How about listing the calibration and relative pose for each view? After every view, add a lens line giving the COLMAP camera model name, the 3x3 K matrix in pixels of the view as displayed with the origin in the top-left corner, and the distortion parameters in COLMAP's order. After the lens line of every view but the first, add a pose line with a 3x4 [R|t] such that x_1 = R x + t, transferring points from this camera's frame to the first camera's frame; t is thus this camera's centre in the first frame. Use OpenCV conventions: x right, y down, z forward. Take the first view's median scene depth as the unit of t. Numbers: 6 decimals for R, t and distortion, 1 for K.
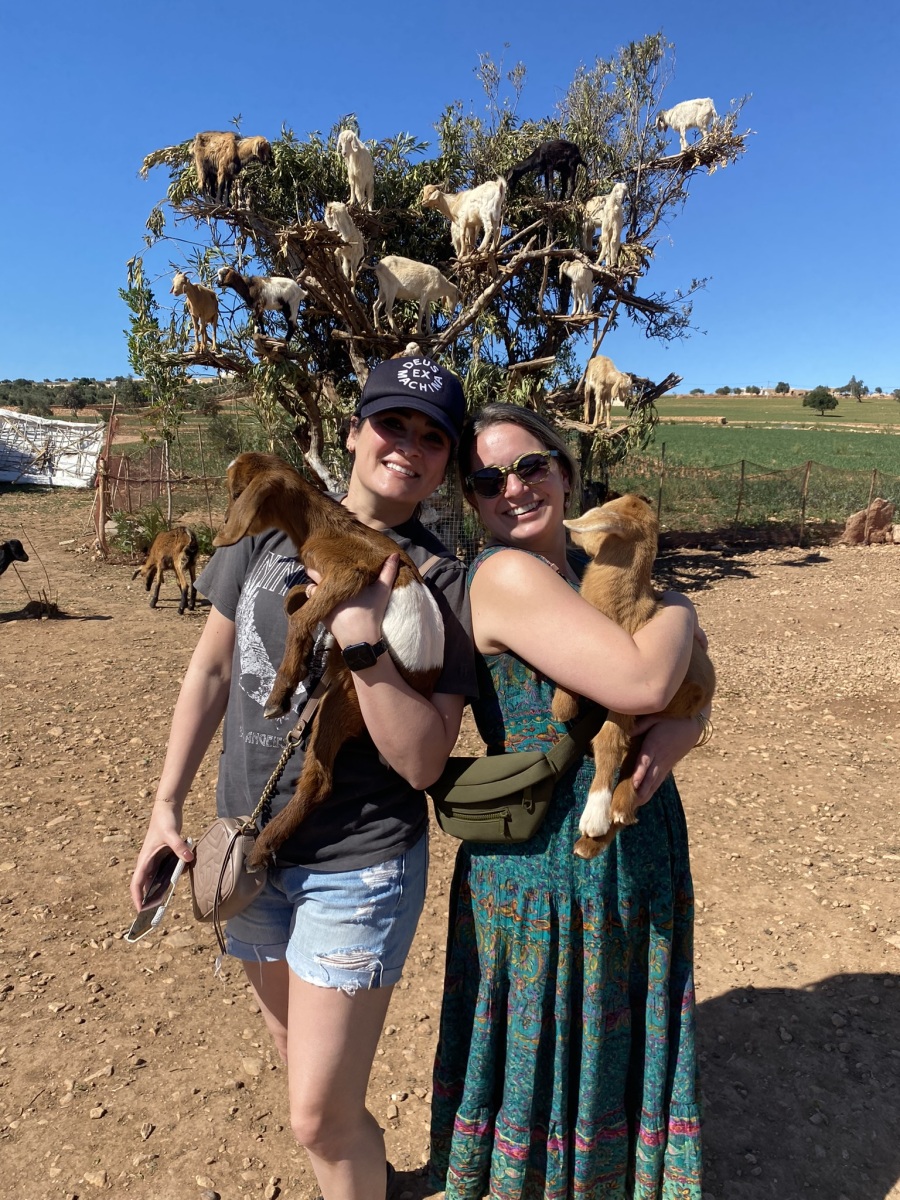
lens RADIAL K [[925.2, 0, 455.2], [0, 925.2, 607.4], [0, 0, 1]] dist [0.002640, -0.015180]
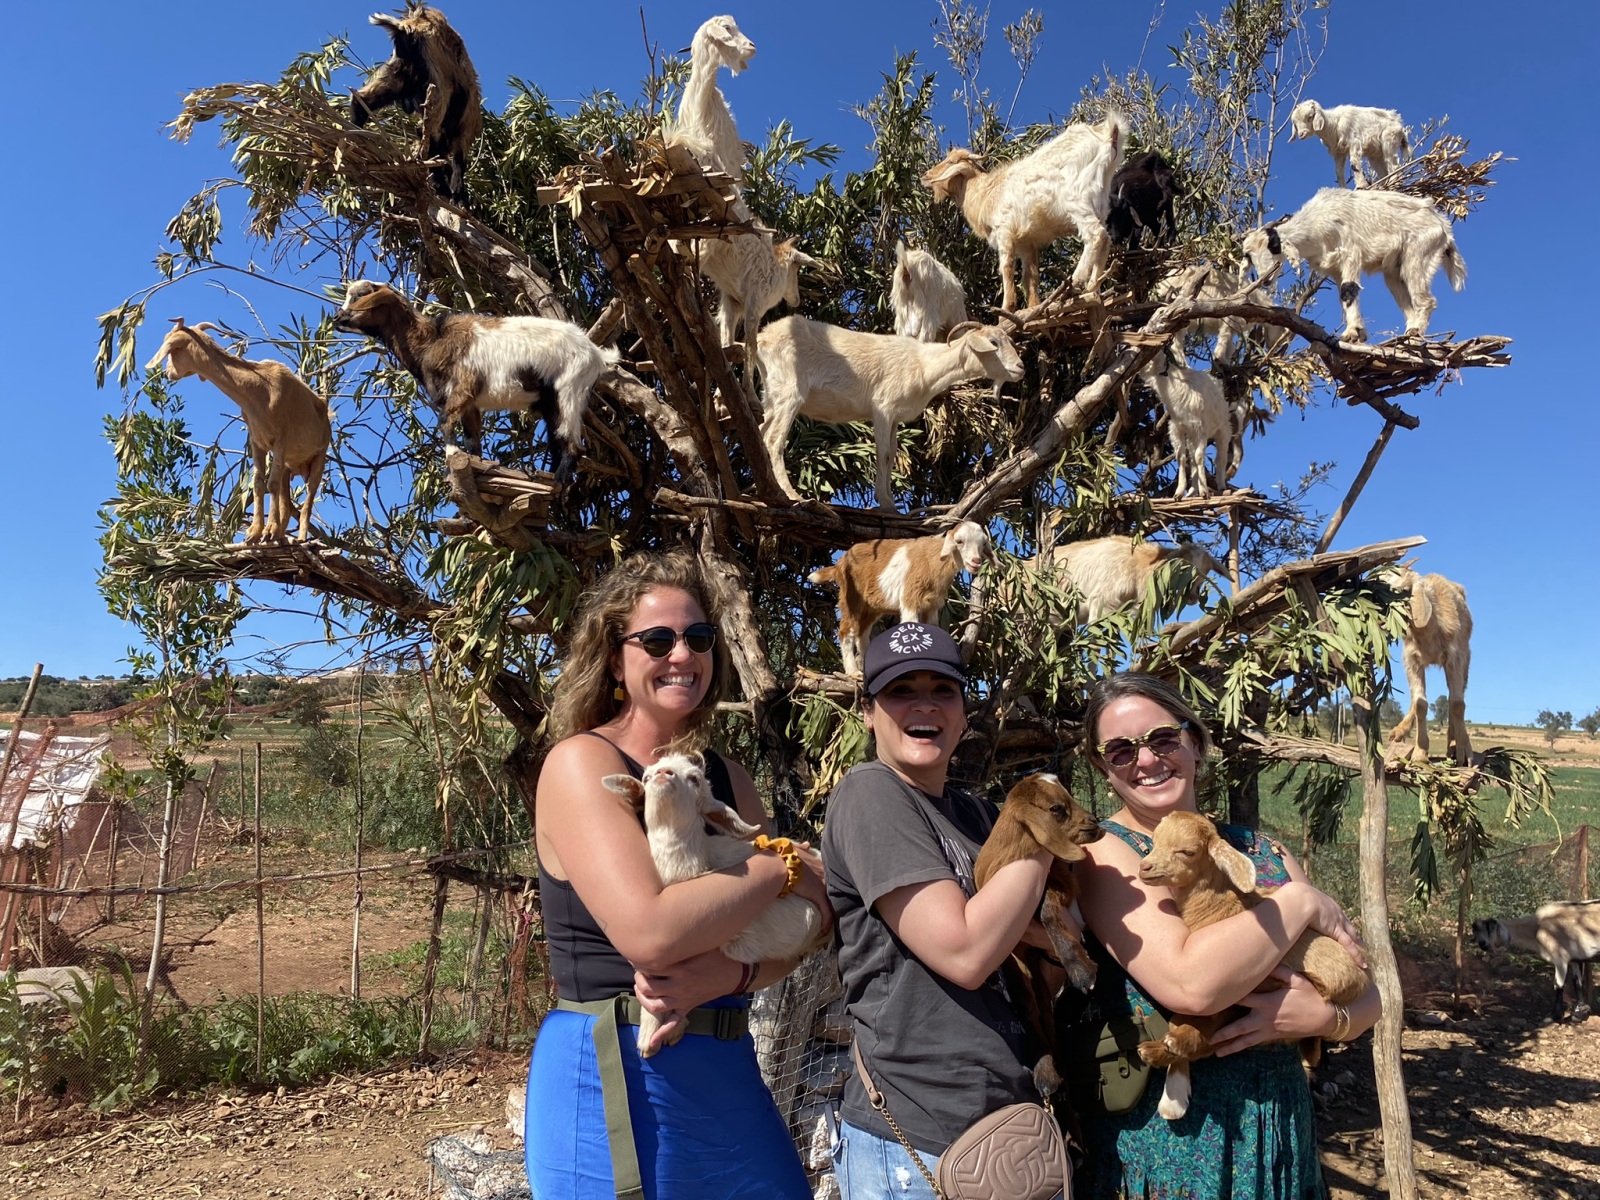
lens RADIAL K [[1233.5, 0, 790.8], [0, 1233.5, 586.5], [0, 0, 1]] dist [0.002640, -0.015180]
pose [[0.993389, 0.018488, 0.113302, -0.120281], [0.018039, 0.949546, -0.313108, -0.097588], [-0.113374, 0.313081, 0.942935, 0.487337]]
